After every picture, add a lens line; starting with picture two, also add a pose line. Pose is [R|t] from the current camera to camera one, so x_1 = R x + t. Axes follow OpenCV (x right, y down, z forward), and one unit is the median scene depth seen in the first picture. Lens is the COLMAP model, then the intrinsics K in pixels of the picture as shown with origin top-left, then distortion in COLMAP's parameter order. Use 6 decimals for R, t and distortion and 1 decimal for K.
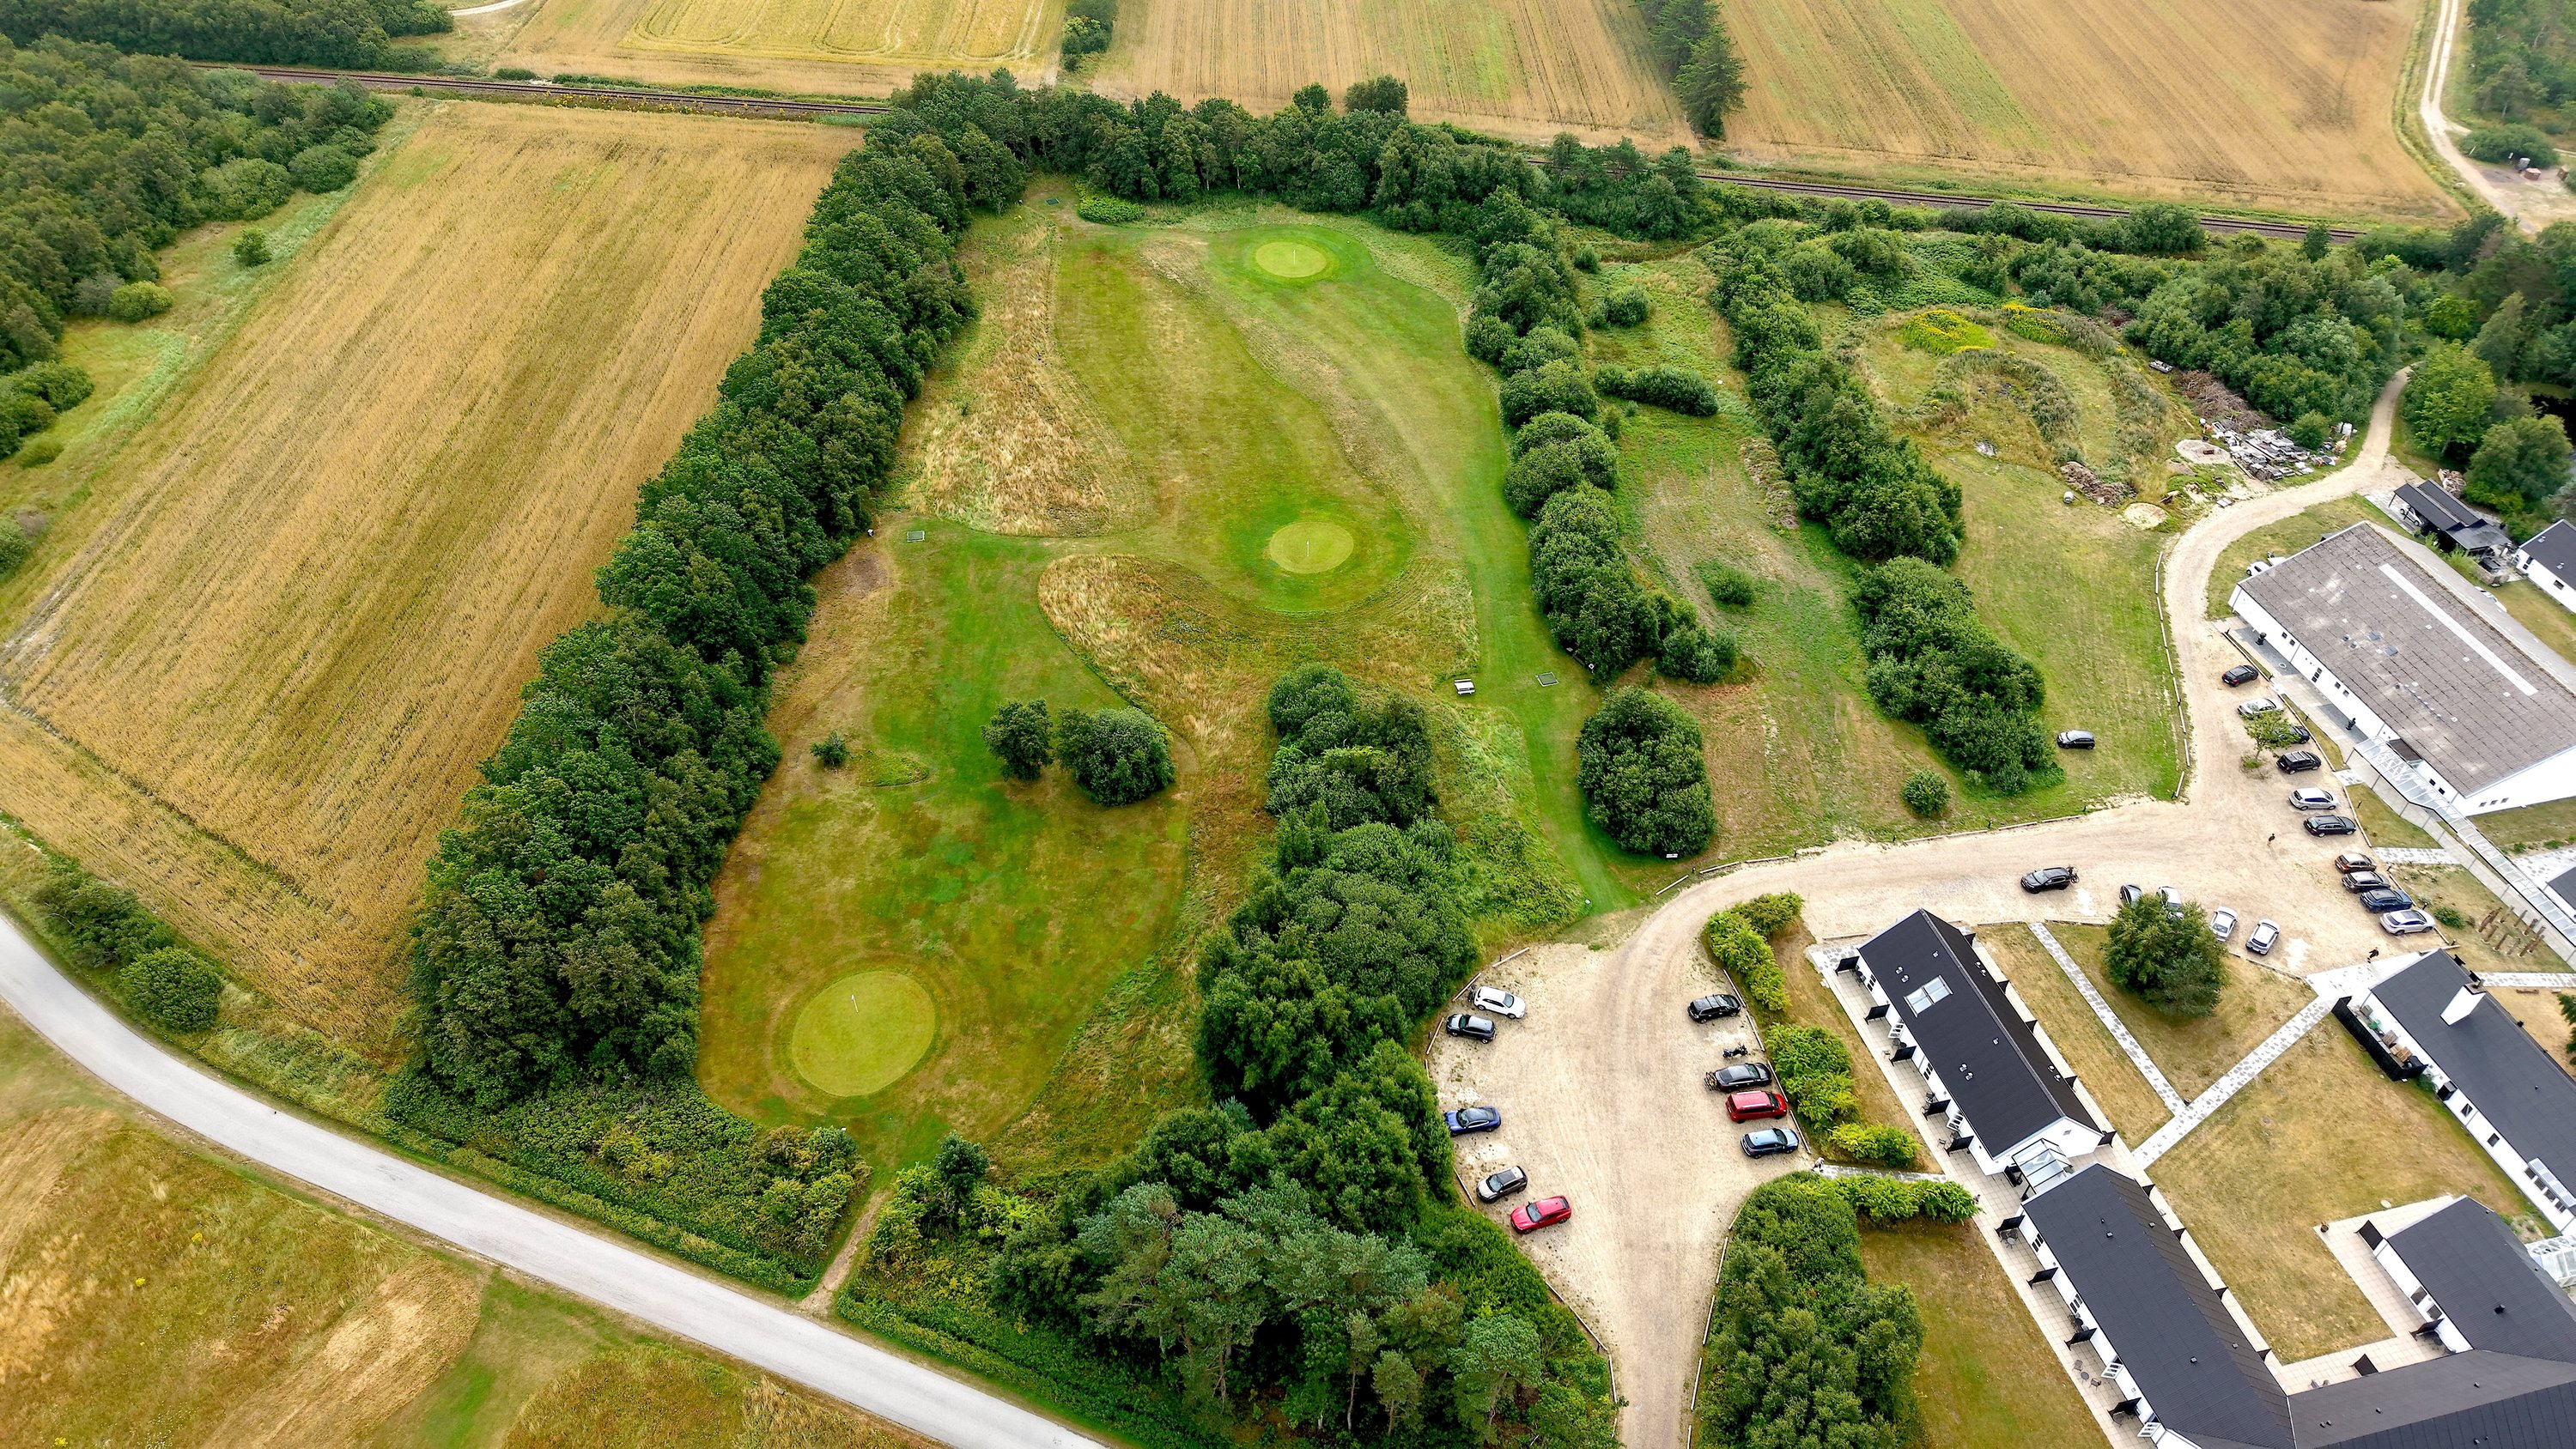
lens RADIAL K [[1715.5, 0, 1274.0], [0, 1715.5, 733.8], [0, 0, 1]] dist [0.022329, -0.026542]
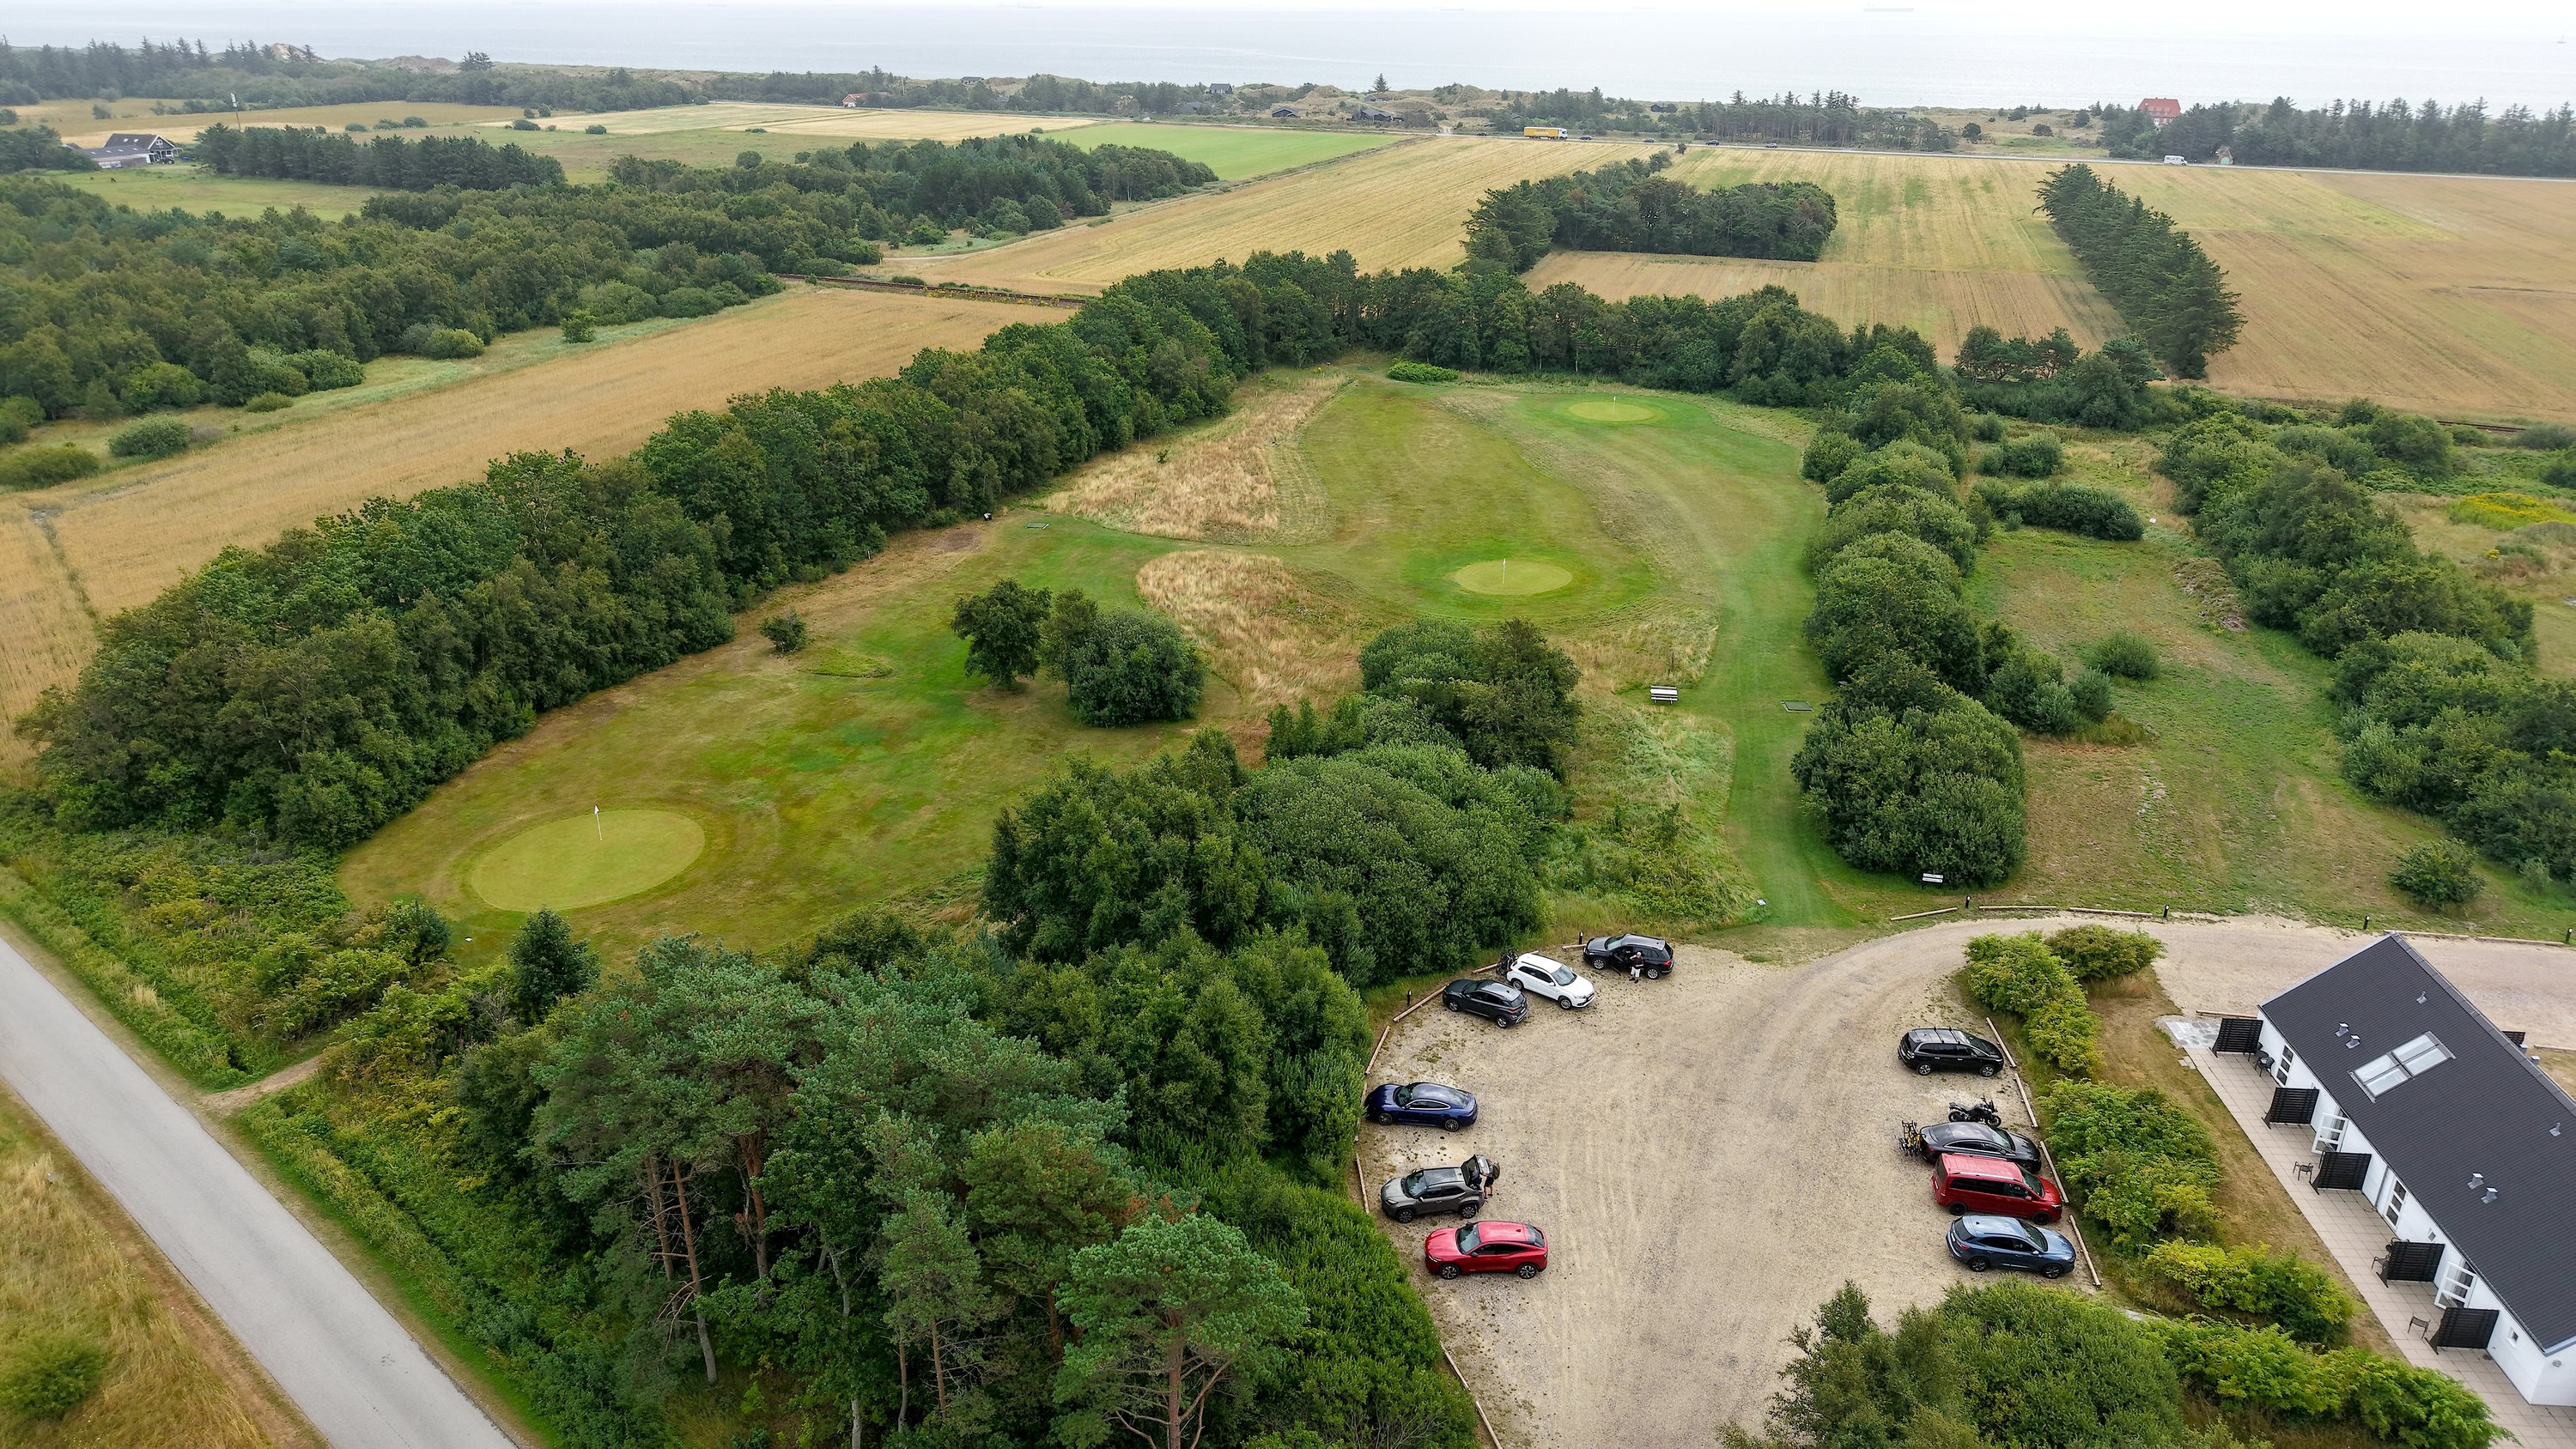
lens RADIAL K [[1715.5, 0, 1280.4], [0, 1715.5, 746.7], [0, 0, 1]] dist [0.022329, -0.026542]
pose [[0.948186, 0.112893, -0.296983, 0.203244], [-0.206772, 0.928964, -0.307037, 0.273024], [0.241224, 0.352536, 0.904173, 0.426212]]
